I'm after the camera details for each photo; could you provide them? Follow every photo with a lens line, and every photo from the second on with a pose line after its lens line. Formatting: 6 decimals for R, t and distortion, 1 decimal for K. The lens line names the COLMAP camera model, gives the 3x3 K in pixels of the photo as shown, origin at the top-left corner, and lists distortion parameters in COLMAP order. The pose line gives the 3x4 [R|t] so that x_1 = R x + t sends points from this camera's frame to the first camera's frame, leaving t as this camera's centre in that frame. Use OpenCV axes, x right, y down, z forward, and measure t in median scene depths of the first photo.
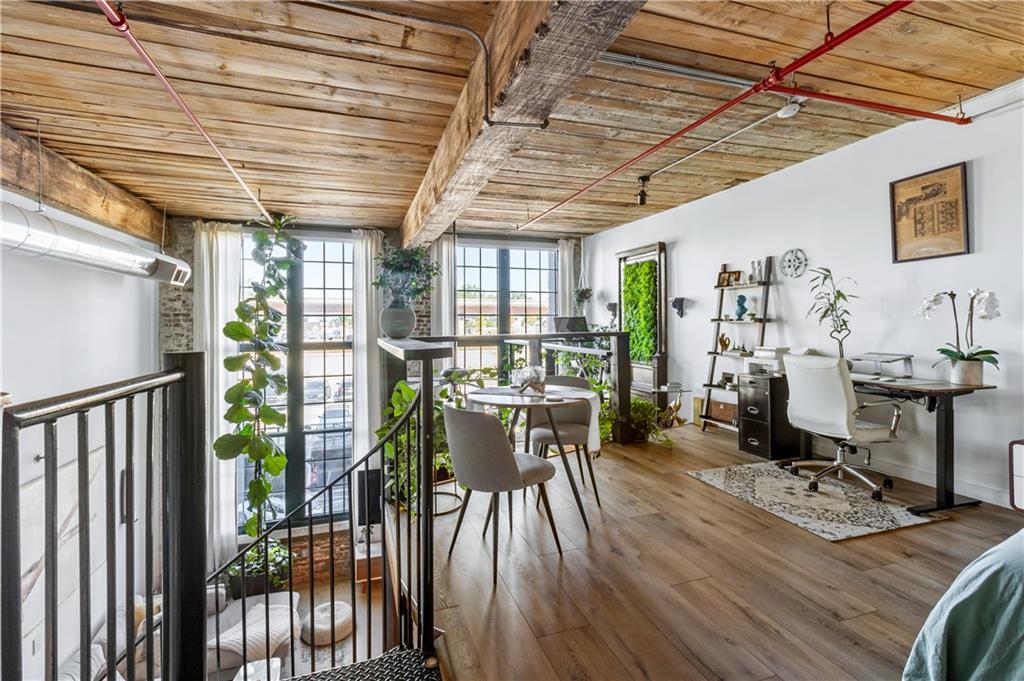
lens RADIAL K [[470.6, 0, 512.8], [0, 470.6, 320.2], [0, 0, 1]] dist [-0.002813, -0.001162]
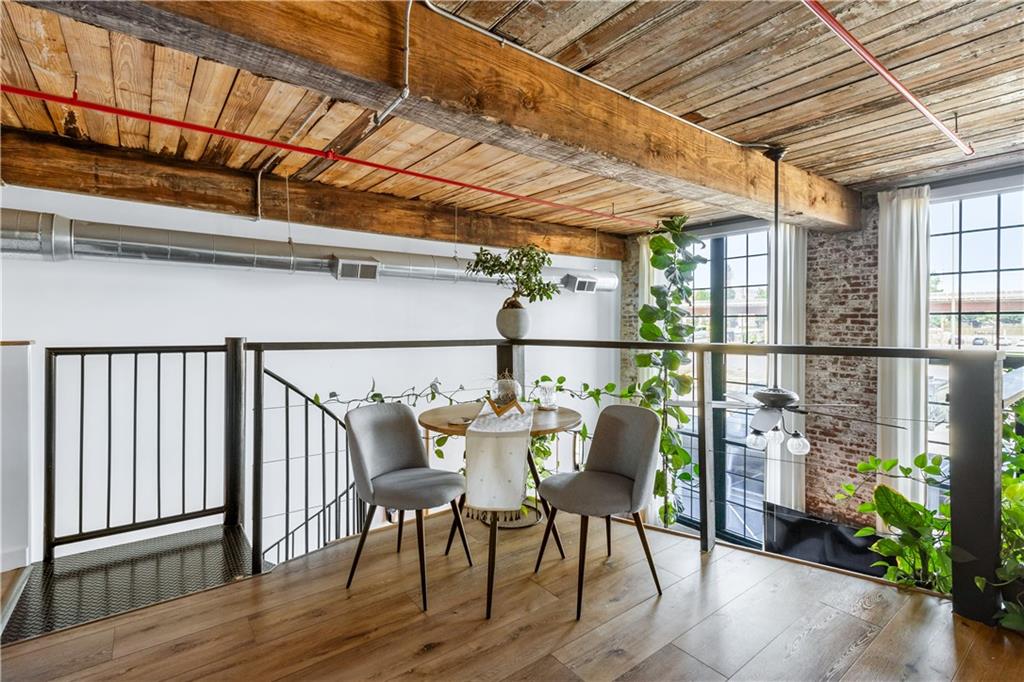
lens RADIAL K [[470.6, 0, 514.6], [0, 470.6, 324.7], [0, 0, 1]] dist [-0.002813, -0.001162]
pose [[0.330842, 0.008938, -0.943644, 0.329923], [-0.002662, 0.999960, 0.008538, -0.000477], [0.943682, -0.000313, 0.330852, 0.317096]]
